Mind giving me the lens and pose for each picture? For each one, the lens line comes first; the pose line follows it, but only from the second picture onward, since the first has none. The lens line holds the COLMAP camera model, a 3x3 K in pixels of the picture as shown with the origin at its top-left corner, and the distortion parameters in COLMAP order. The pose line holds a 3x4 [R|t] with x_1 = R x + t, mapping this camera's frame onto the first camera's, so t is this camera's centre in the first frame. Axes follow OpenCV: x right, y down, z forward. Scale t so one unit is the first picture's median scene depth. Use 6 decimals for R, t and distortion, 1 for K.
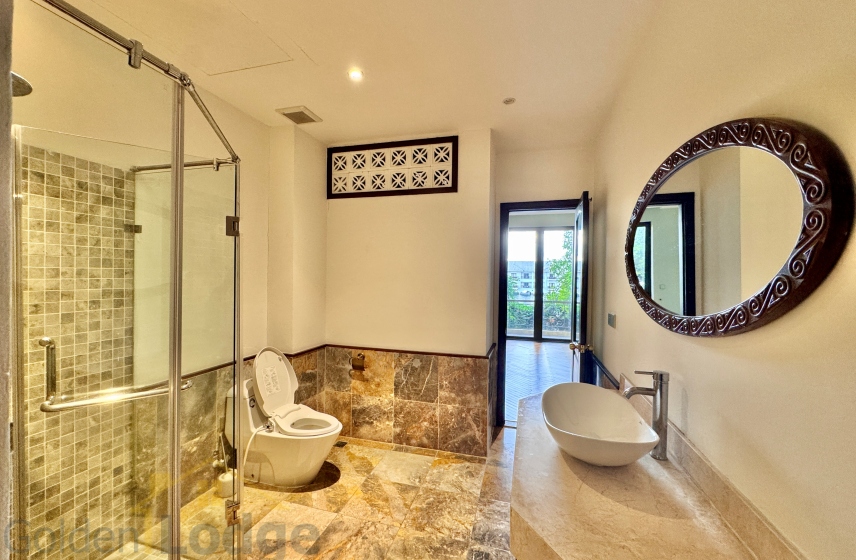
lens RADIAL K [[345.9, 0, 428.0], [0, 345.9, 278.5], [0, 0, 1]] dist [-0.001880, -0.000150]
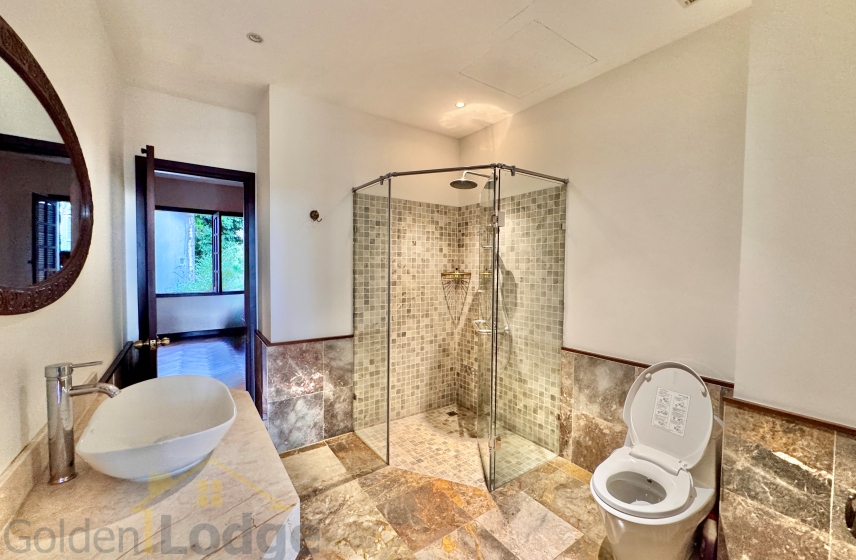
lens RADIAL K [[345.9, 0, 427.9], [0, 345.9, 275.8], [0, 0, 1]] dist [-0.001880, -0.000150]
pose [[-0.634409, 0.004479, -0.772985, 0.540324], [-0.018933, 0.999593, 0.021331, 0.030113], [0.772766, 0.028167, -0.634066, 1.496790]]
